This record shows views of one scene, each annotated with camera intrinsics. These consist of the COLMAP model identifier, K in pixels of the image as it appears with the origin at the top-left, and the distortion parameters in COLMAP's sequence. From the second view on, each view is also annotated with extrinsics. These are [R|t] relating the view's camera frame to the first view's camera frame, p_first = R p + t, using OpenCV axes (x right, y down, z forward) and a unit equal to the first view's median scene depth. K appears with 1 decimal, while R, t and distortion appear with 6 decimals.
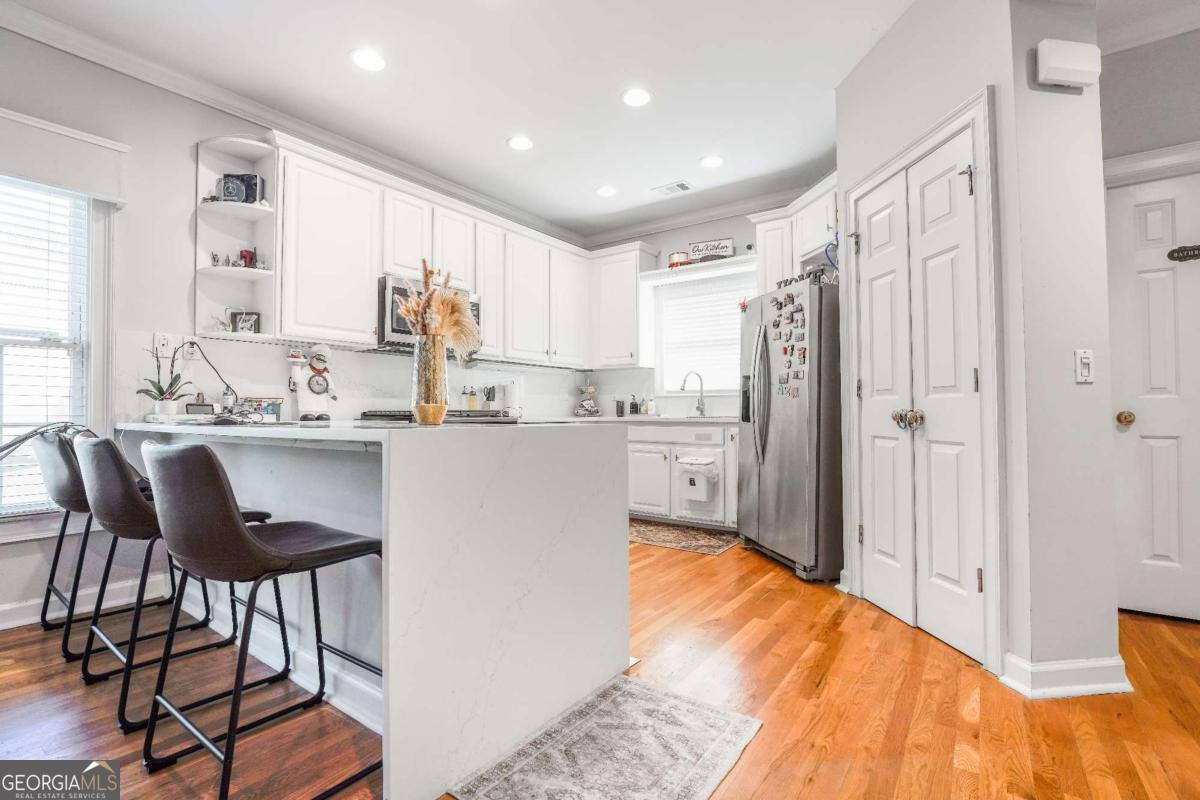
lens RADIAL K [[546.5, 0, 602.7], [0, 546.5, 399.2], [0, 0, 1]] dist [-0.003513, -0.000605]
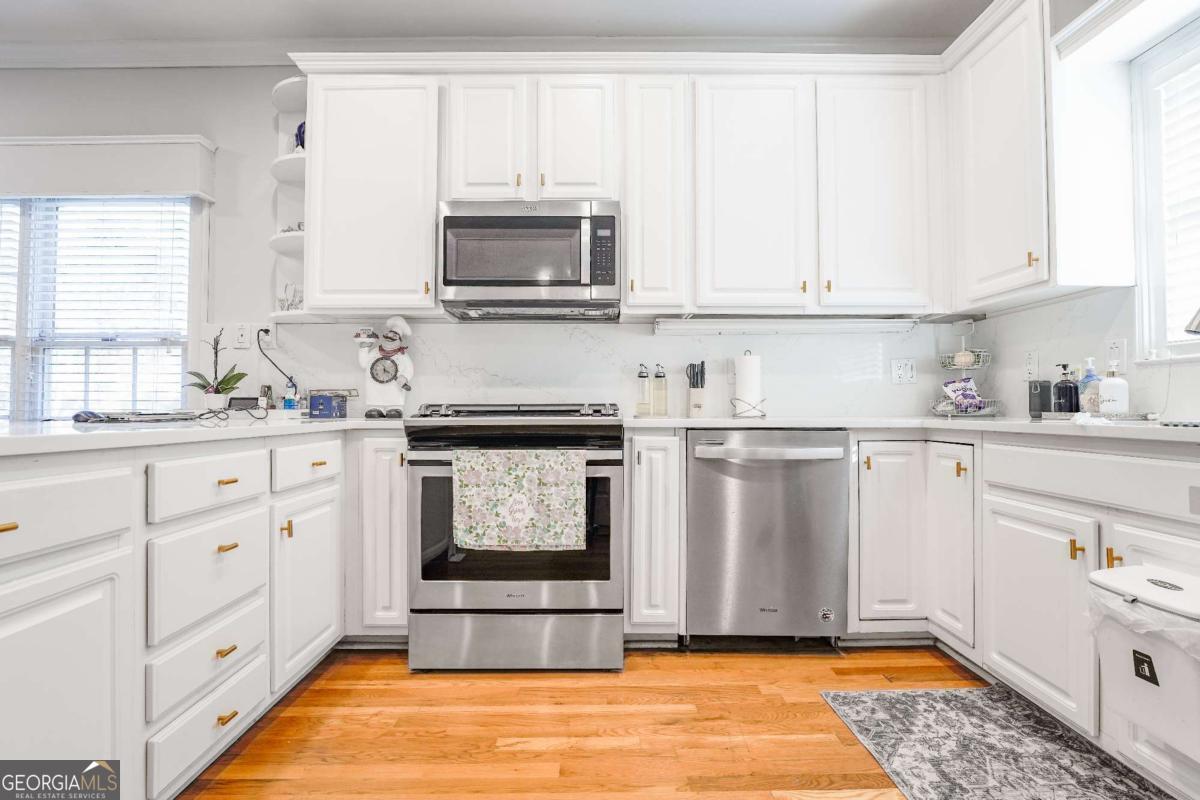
lens RADIAL K [[566.5, 0, 596.5], [0, 566.5, 398.0], [0, 0, 1]] dist [-0.005096, -0.000739]
pose [[0.591668, -0.014588, -0.806050, 0.206439], [0.017640, 0.999831, -0.005147, 0.014810], [0.805989, -0.011173, 0.591825, 0.557882]]
